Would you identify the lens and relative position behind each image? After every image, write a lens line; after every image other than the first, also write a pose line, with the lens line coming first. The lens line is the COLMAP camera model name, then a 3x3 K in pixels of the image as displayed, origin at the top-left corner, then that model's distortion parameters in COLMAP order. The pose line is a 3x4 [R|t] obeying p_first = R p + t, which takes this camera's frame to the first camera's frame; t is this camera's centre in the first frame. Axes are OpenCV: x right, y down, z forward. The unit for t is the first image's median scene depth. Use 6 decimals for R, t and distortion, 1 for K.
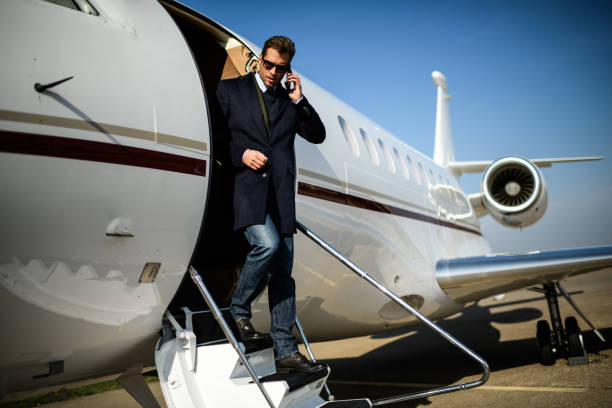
lens RADIAL K [[614.6, 0, 306.0], [0, 614.6, 204.0], [0, 0, 1]] dist [-0.096099, 0.097001]
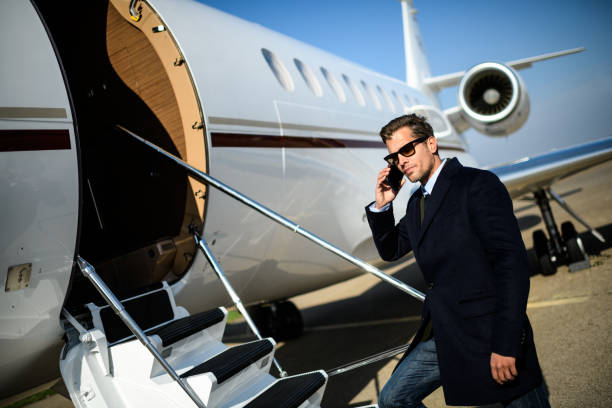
lens RADIAL K [[614.6, 0, 306.0], [0, 614.6, 204.0], [0, 0, 1]] dist [-0.096099, 0.097001]
pose [[0.985931, -0.166979, -0.007664, 0.066346], [0.166945, 0.981353, 0.095263, 0.001306], [-0.008386, -0.095202, 0.995423, 0.085139]]
